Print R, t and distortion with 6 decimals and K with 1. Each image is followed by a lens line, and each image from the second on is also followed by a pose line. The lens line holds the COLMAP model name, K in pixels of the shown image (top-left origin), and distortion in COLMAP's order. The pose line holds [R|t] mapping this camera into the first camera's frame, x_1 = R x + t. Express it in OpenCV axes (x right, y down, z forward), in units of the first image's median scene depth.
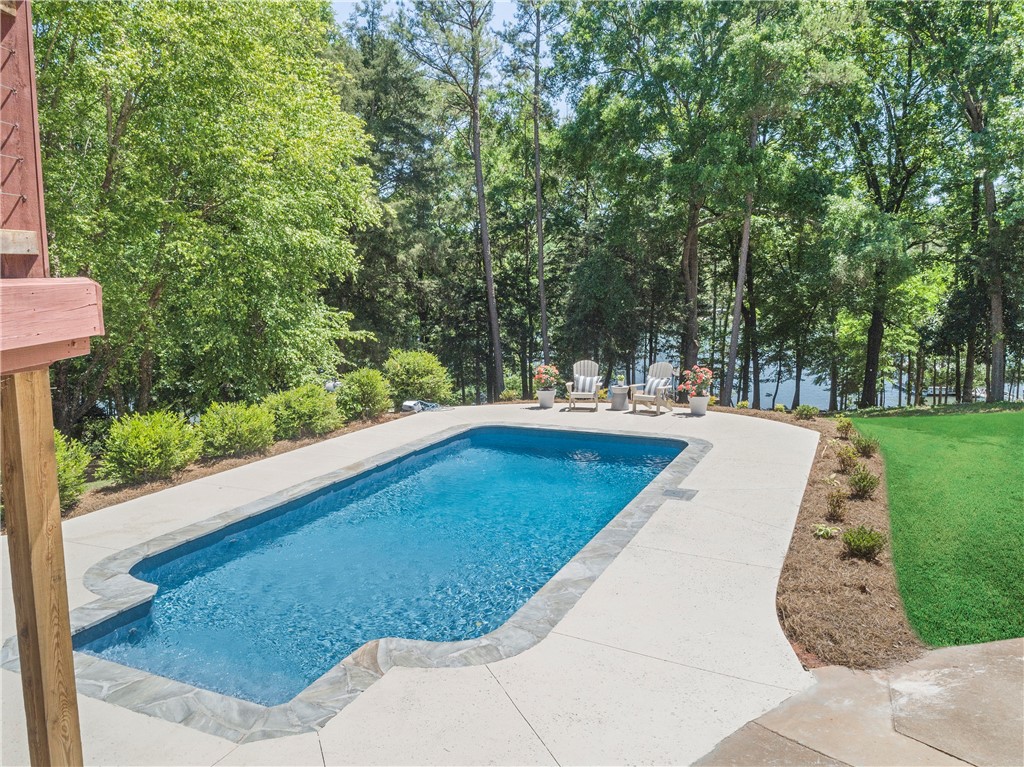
lens RADIAL K [[772.2, 0, 512.0], [0, 772.2, 383.5], [0, 0, 1]] dist [-0.012475, -0.001796]
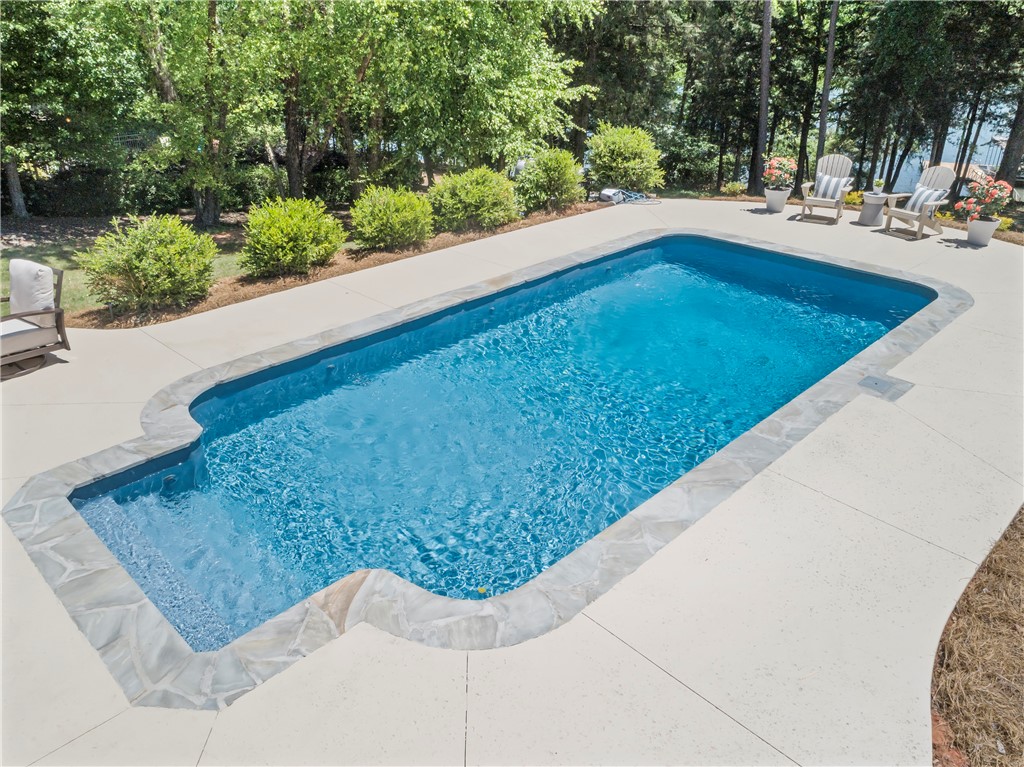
lens RADIAL K [[772.2, 0, 512.0], [0, 772.2, 383.5], [0, 0, 1]] dist [-0.012475, -0.001796]
pose [[0.938655, 0.159581, -0.305712, 0.085181], [-0.056679, 0.945825, 0.319691, -0.055765], [0.340167, -0.282752, 0.896849, 0.179132]]
